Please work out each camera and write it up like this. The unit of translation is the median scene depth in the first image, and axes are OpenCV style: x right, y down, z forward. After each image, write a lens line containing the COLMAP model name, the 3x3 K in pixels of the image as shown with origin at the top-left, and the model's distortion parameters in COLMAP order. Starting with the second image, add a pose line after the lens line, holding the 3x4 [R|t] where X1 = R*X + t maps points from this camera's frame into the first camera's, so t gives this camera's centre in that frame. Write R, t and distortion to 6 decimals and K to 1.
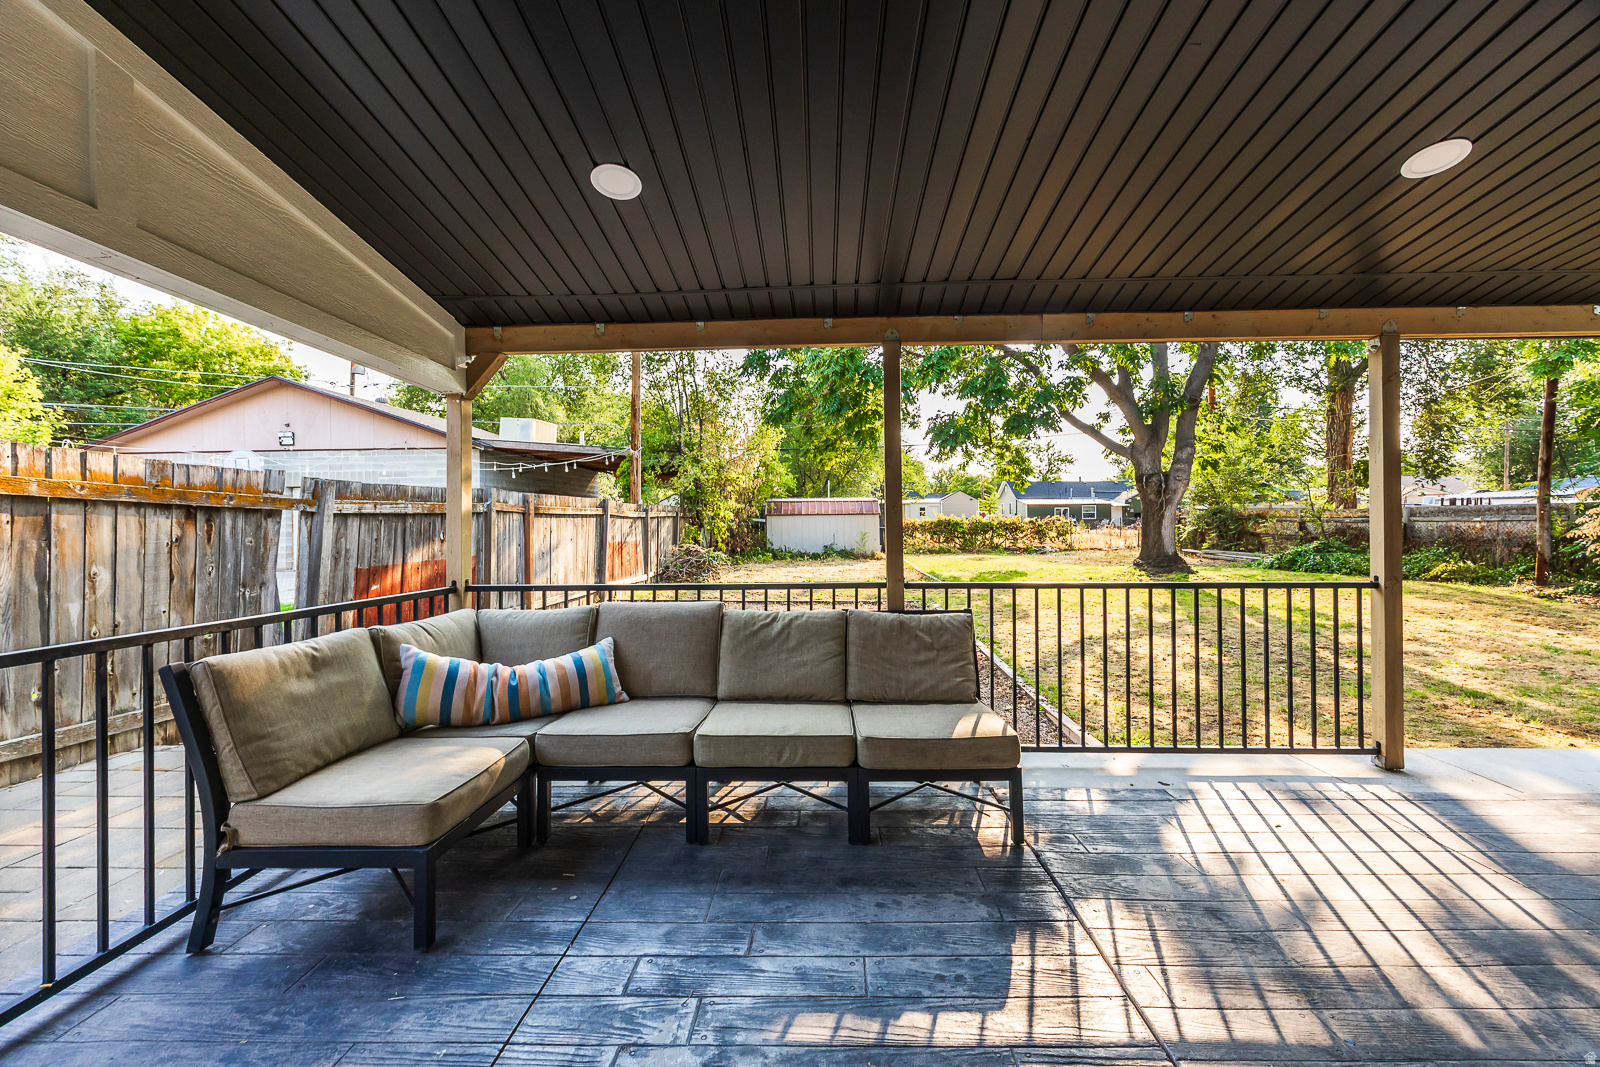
lens RADIAL K [[624.7, 0, 812.1], [0, 624.7, 538.9], [0, 0, 1]] dist [-0.002109, -0.000552]
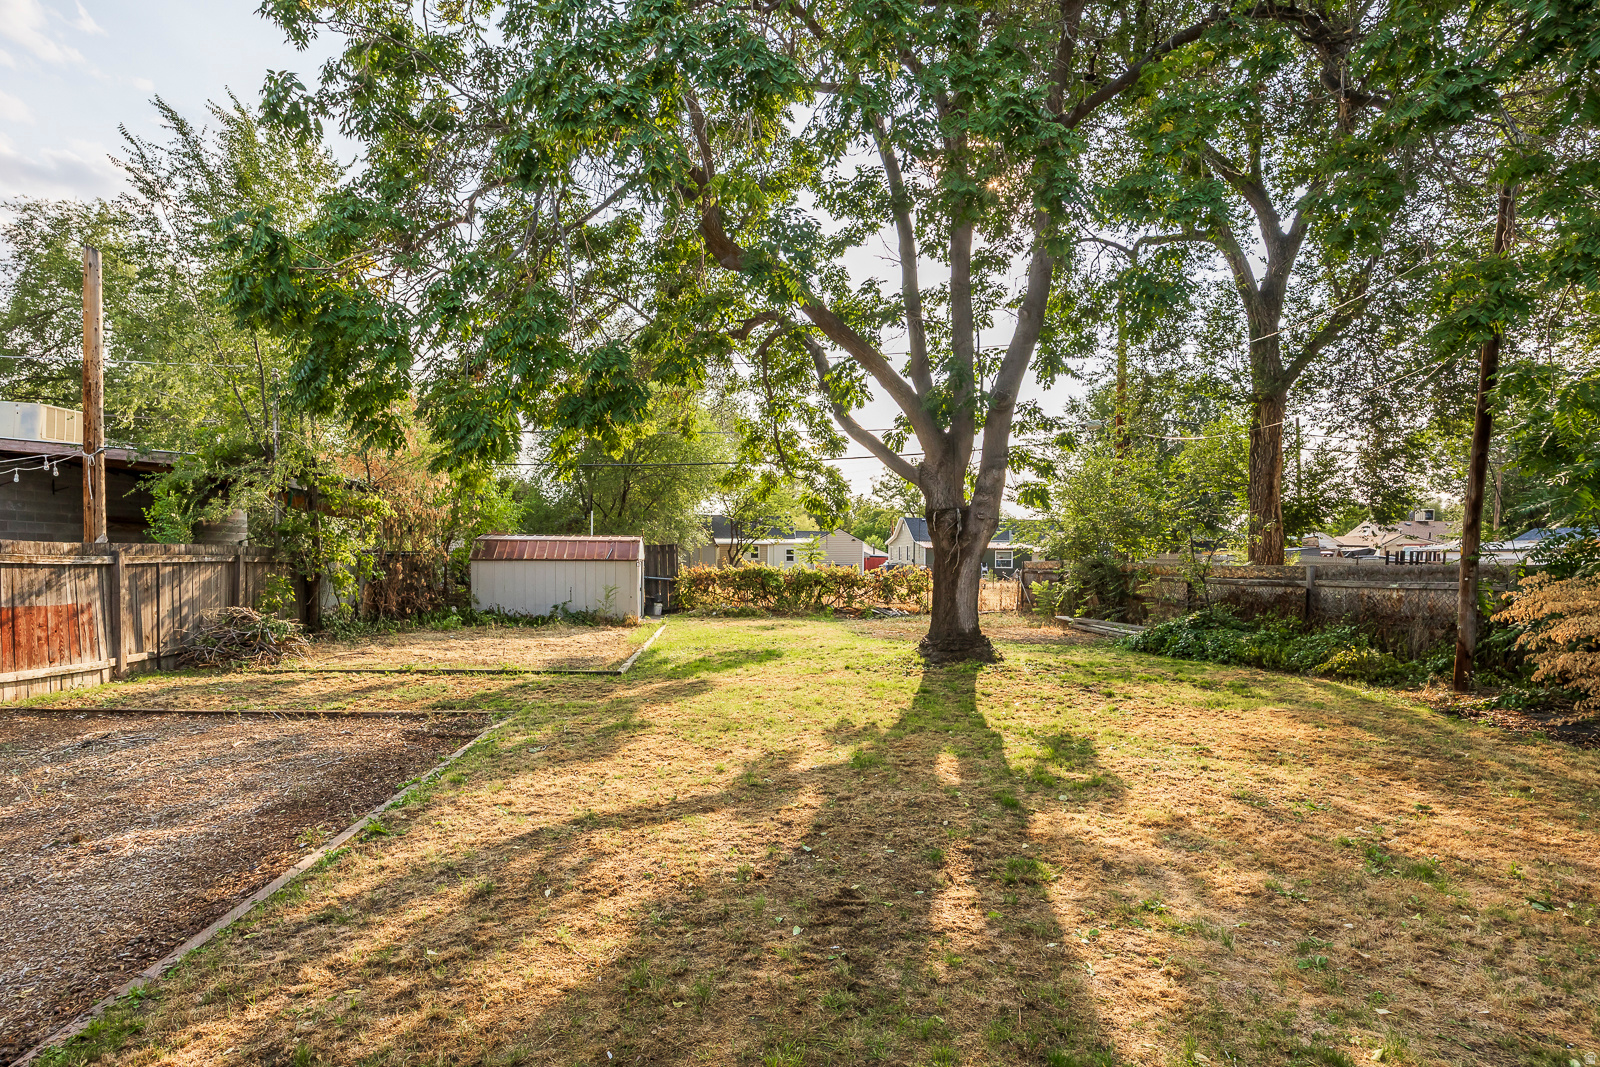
lens RADIAL K [[780.7, 0, 789.5], [0, 780.7, 591.6], [0, 0, 1]] dist [0.001555, 0.000437]
pose [[0.997251, 0.012219, 0.073087, 0.353451], [-0.012825, 0.999887, 0.007831, -0.023357], [-0.072983, -0.008747, 0.997295, 0.201880]]
